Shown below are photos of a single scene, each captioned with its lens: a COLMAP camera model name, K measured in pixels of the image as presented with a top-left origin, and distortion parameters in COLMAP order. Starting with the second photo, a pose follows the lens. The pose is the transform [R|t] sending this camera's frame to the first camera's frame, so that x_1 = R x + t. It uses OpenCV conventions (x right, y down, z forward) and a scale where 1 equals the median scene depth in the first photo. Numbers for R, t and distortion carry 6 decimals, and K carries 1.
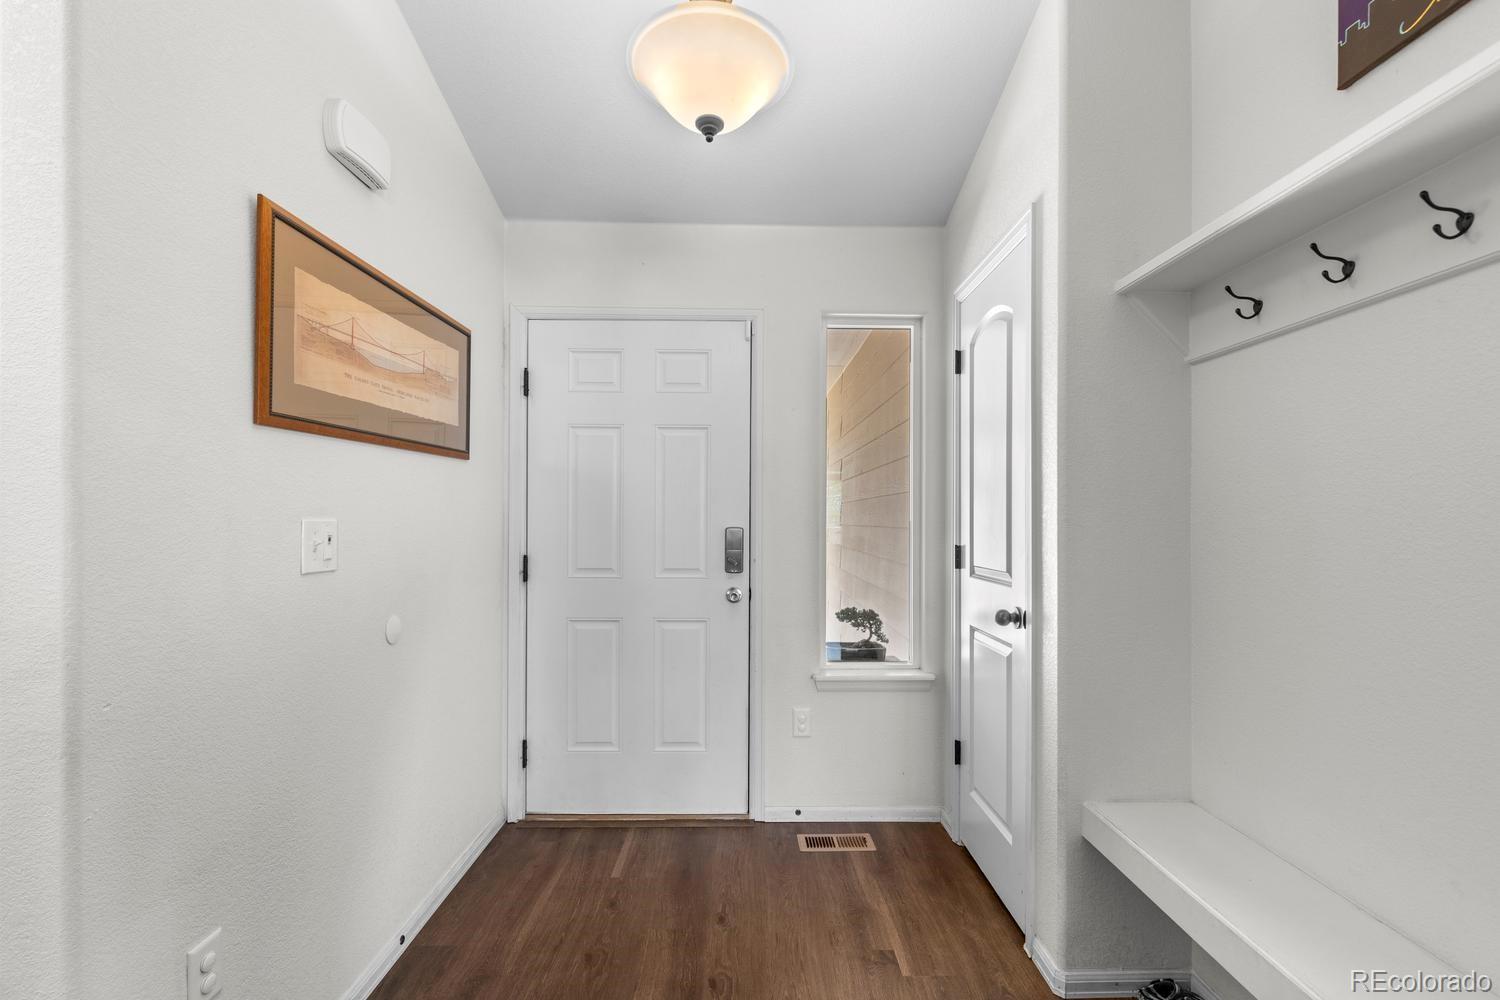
lens RADIAL K [[671.3, 0, 750.4], [0, 671.3, 507.2], [0, 0, 1]] dist [0.004082, -0.000649]
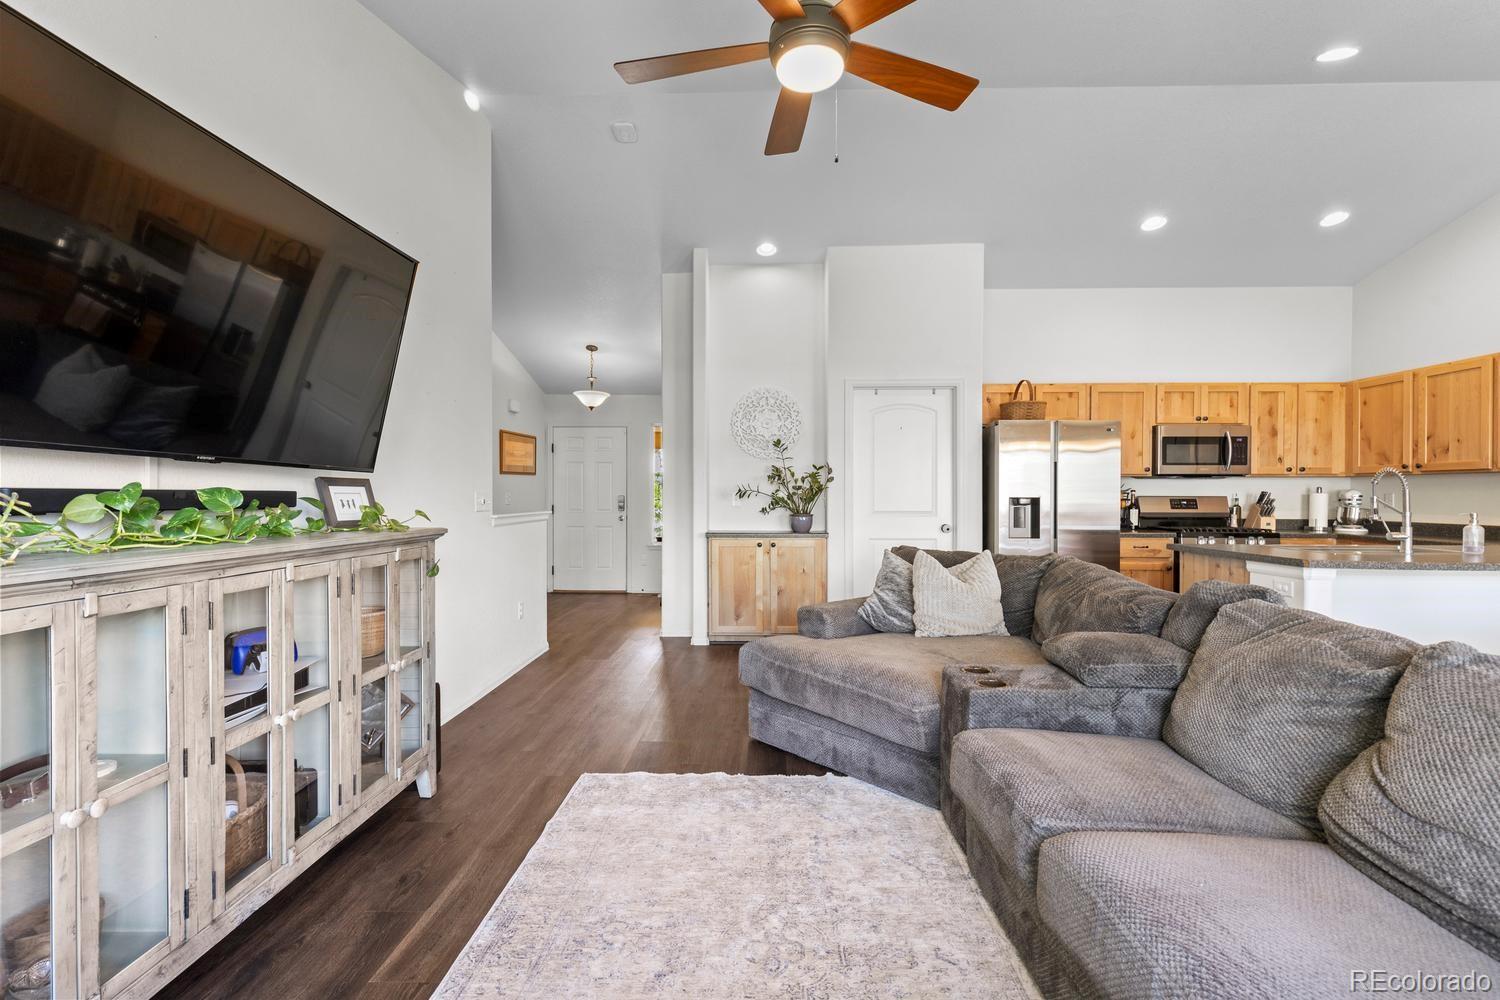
lens RADIAL K [[671.3, 0, 750.4], [0, 671.3, 507.2], [0, 0, 1]] dist [0.004082, -0.000649]
pose [[0.999535, -0.003570, -0.030293, 0.813943], [0.004508, 0.999511, 0.030929, -0.011950], [0.030168, -0.031052, 0.999062, -2.510998]]
